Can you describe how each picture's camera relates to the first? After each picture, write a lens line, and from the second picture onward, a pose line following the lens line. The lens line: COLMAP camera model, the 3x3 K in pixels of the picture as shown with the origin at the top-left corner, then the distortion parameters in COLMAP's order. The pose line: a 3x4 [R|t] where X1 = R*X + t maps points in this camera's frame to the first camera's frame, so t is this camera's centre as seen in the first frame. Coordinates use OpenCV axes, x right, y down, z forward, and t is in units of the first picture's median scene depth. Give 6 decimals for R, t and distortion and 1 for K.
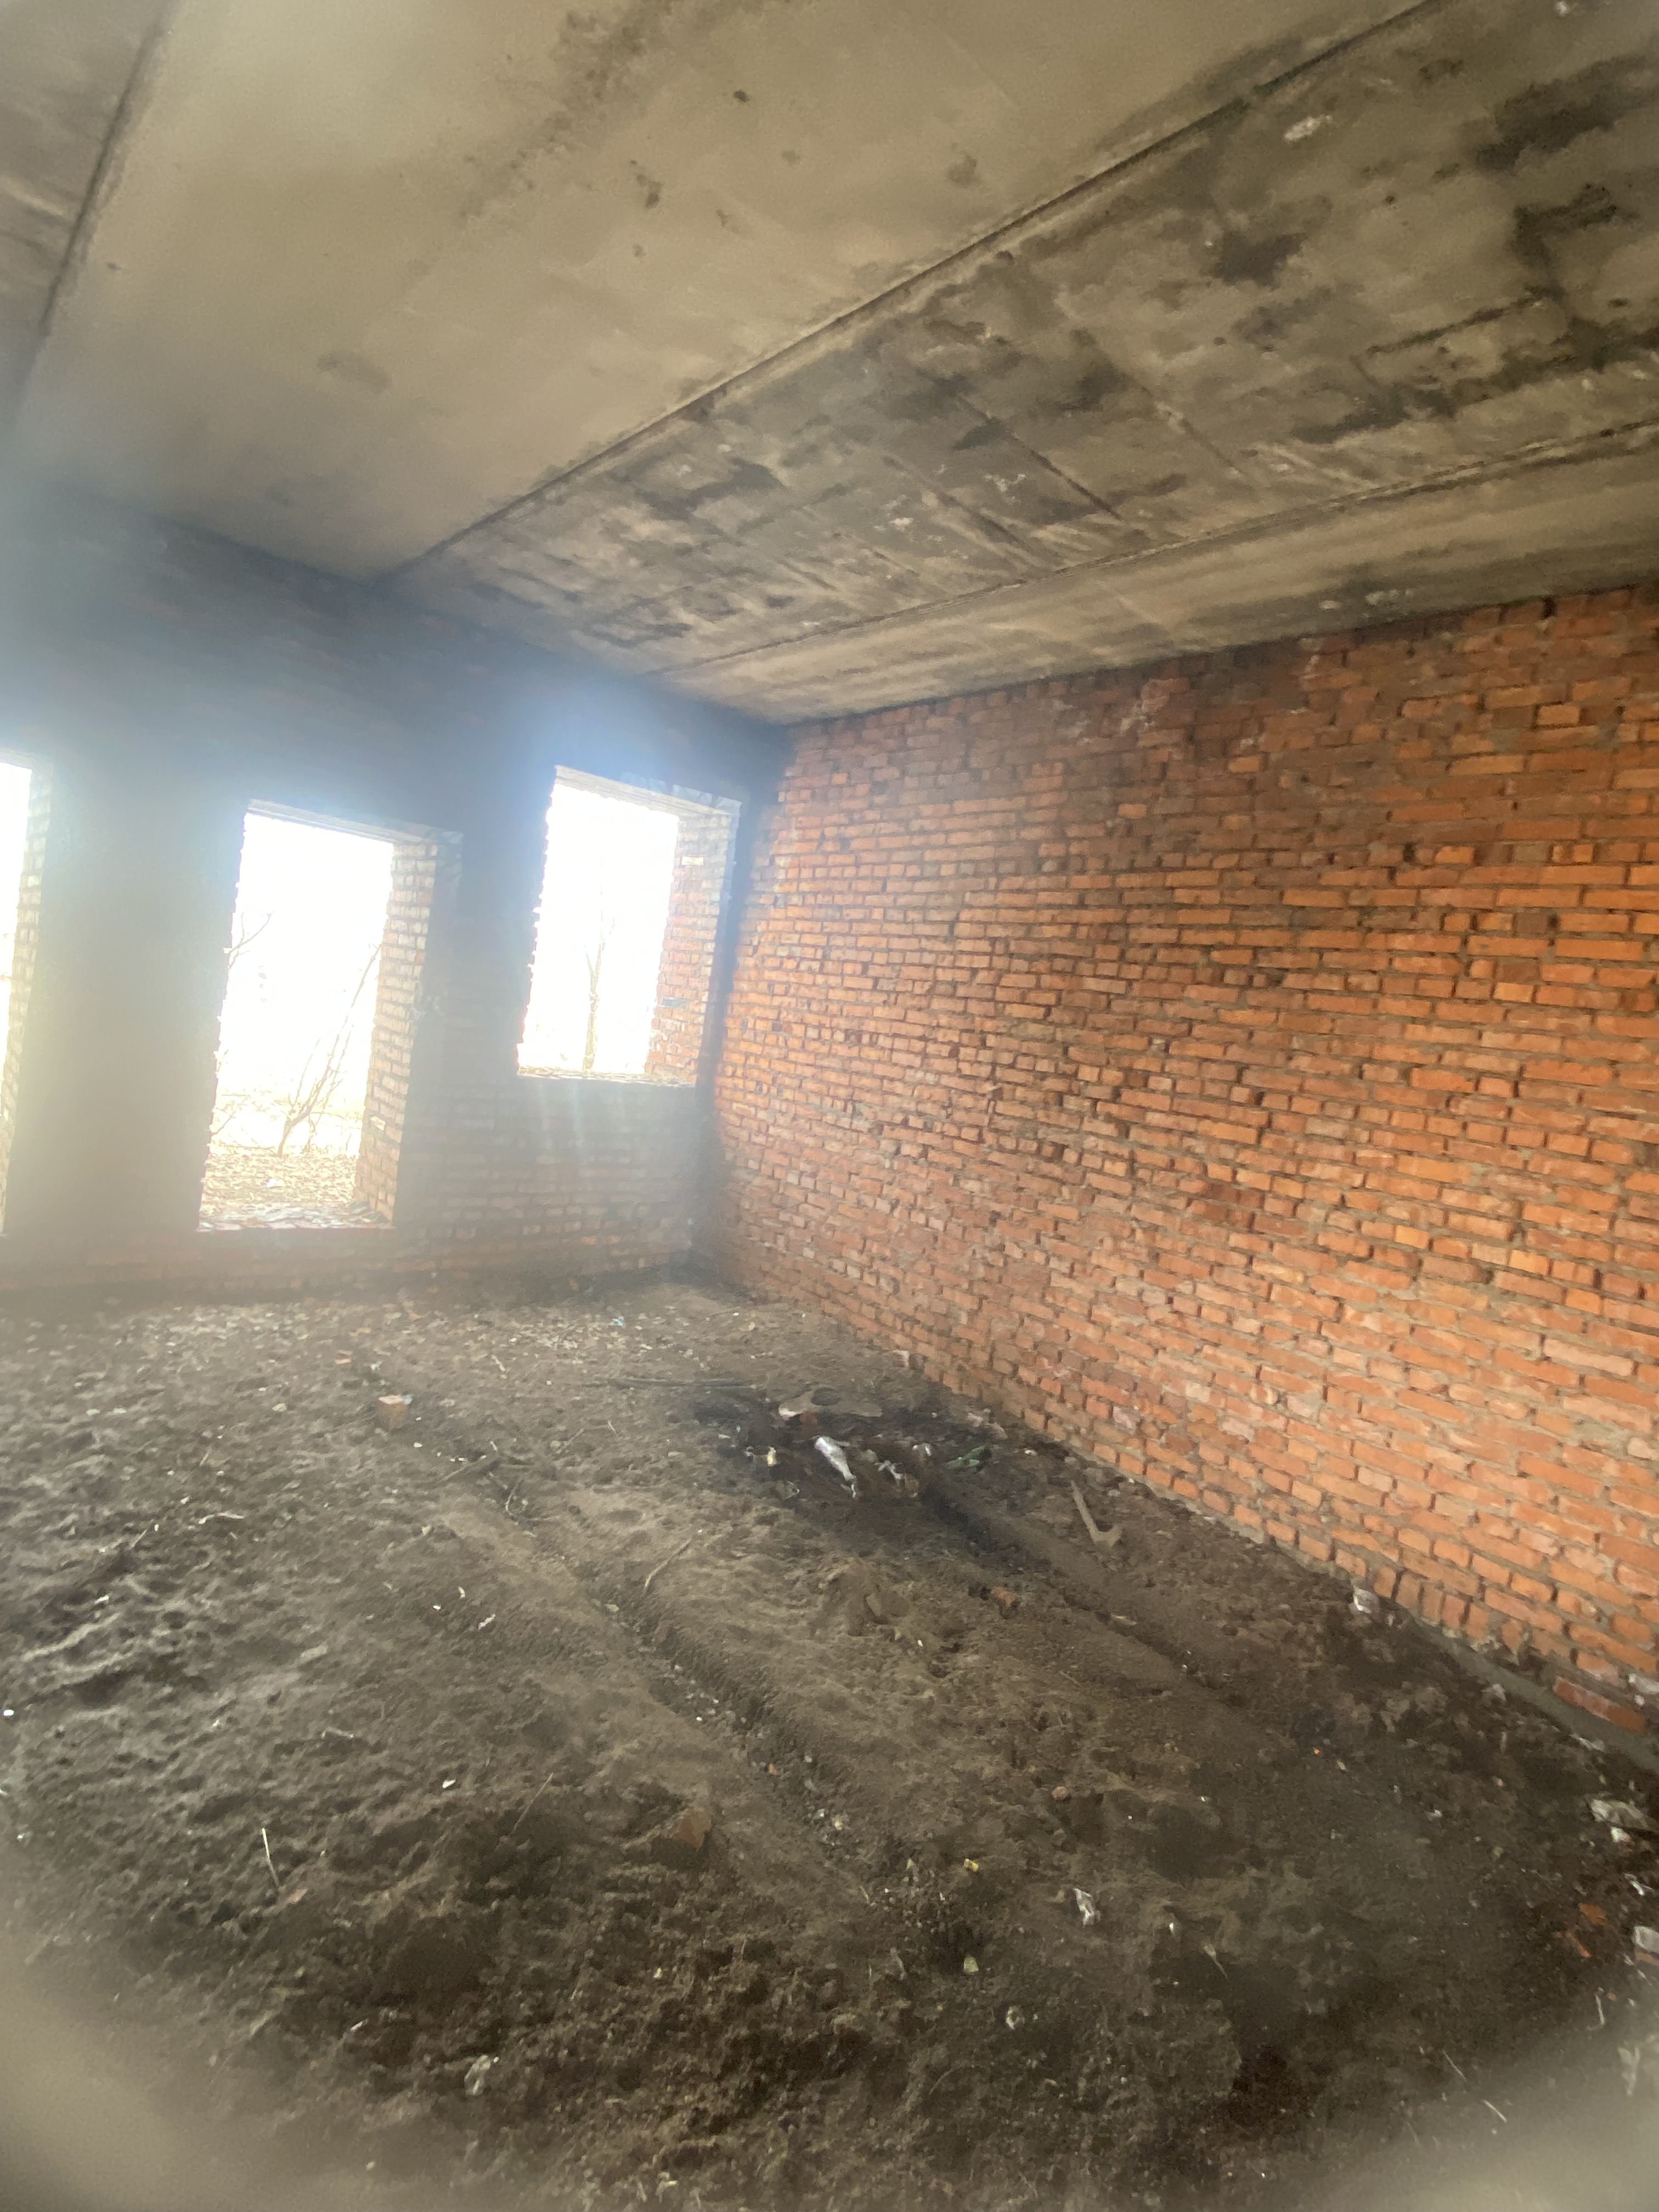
lens RADIAL K [[1147.9, 0, 824.1], [0, 1147.9, 1116.0], [0, 0, 1]] dist [-0.004914, -0.013519]
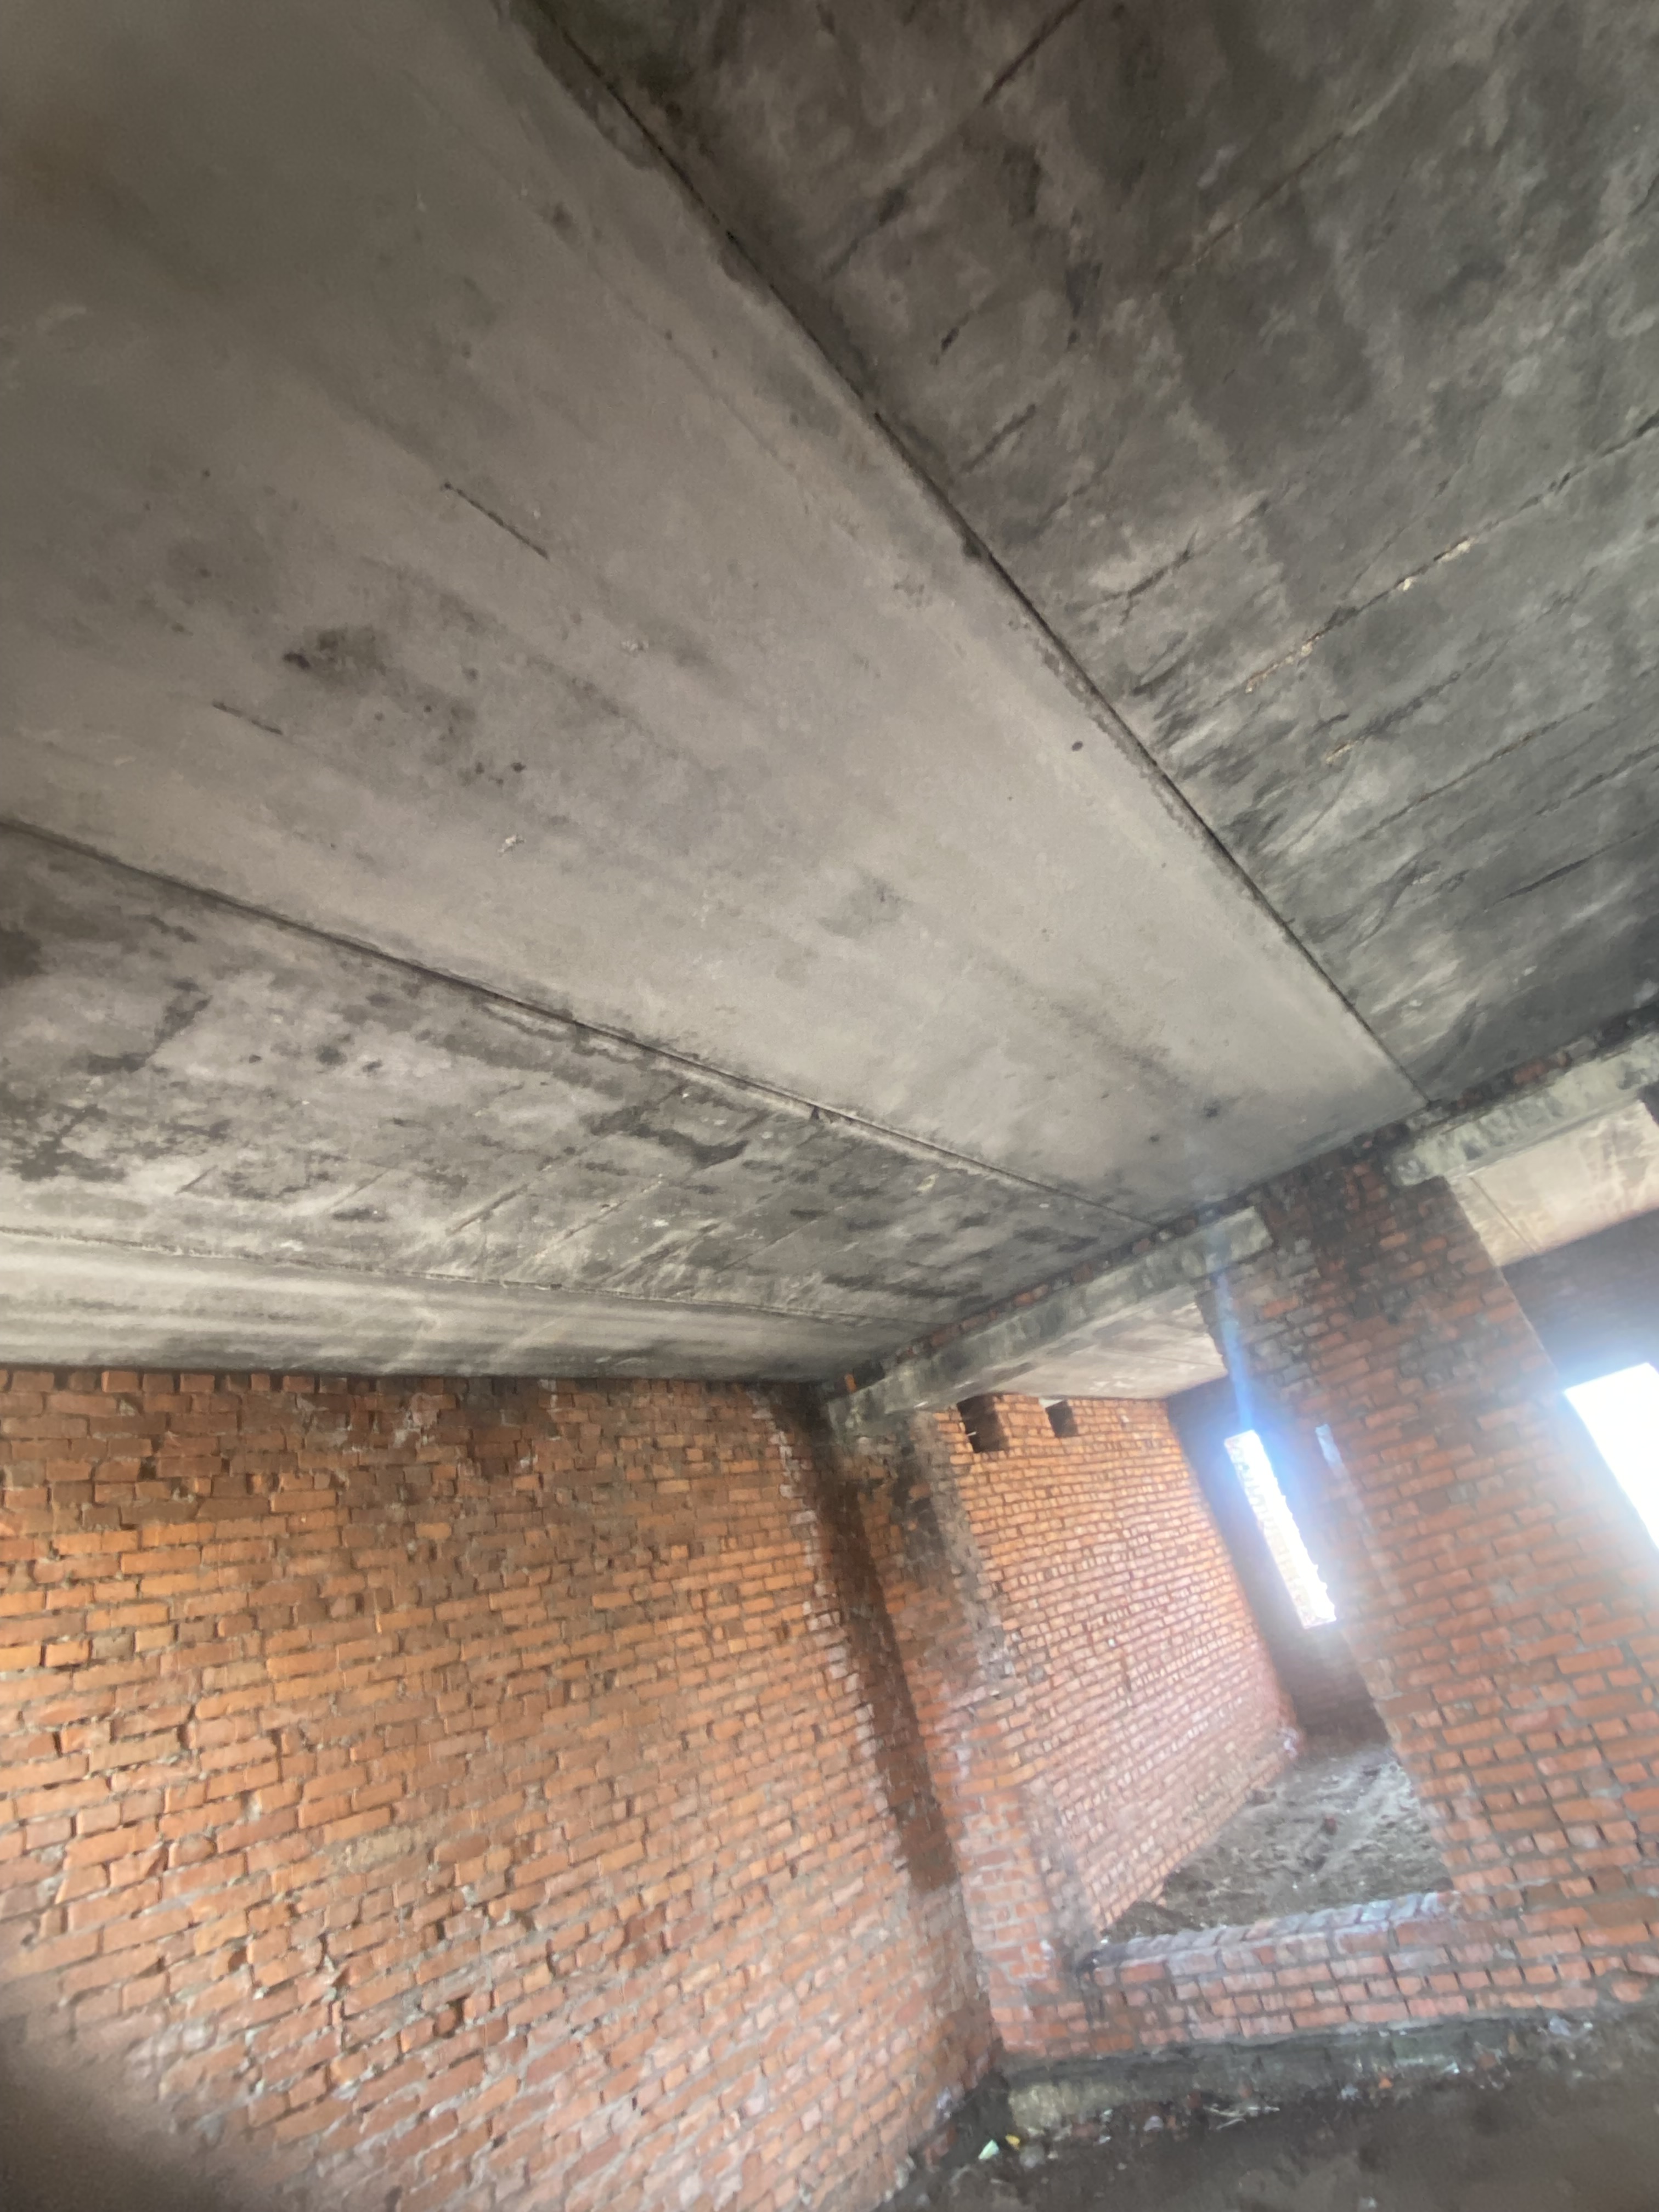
lens RADIAL K [[1147.9, 0, 806.1], [0, 1147.9, 1000.3], [0, 0, 1]] dist [-0.004914, -0.013519]
pose [[-0.253262, 0.426209, 0.868449, -0.876160], [0.313346, 0.885462, -0.343179, -0.258282], [-0.915245, 0.185211, -0.357805, 1.077717]]
